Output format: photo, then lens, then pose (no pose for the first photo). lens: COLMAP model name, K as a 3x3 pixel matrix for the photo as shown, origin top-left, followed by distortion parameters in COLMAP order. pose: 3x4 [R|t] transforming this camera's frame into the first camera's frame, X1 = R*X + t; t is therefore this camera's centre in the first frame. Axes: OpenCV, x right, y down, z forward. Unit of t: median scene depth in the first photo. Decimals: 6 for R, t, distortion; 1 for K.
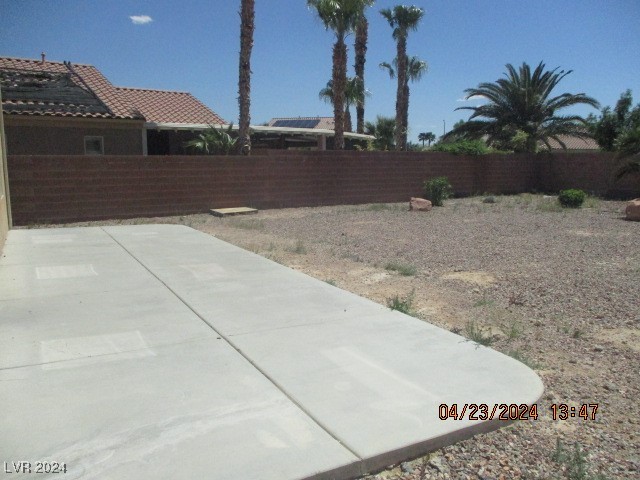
lens RADIAL K [[538.9, 0, 320.0], [0, 538.9, 240.0], [0, 0, 1]] dist [-0.054835, -0.001617]
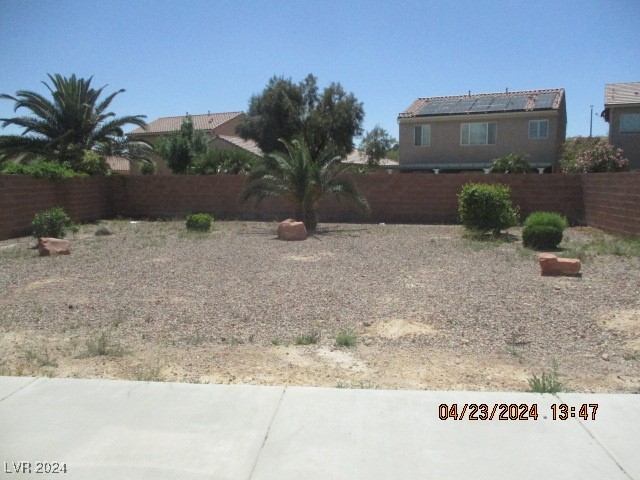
lens RADIAL K [[538.9, 0, 320.0], [0, 538.9, 240.0], [0, 0, 1]] dist [-0.054835, -0.001617]
pose [[0.531180, -0.097597, 0.841619, -0.199296], [0.127372, 0.991253, 0.034560, -0.042630], [-0.837630, 0.088841, 0.538965, 0.232797]]
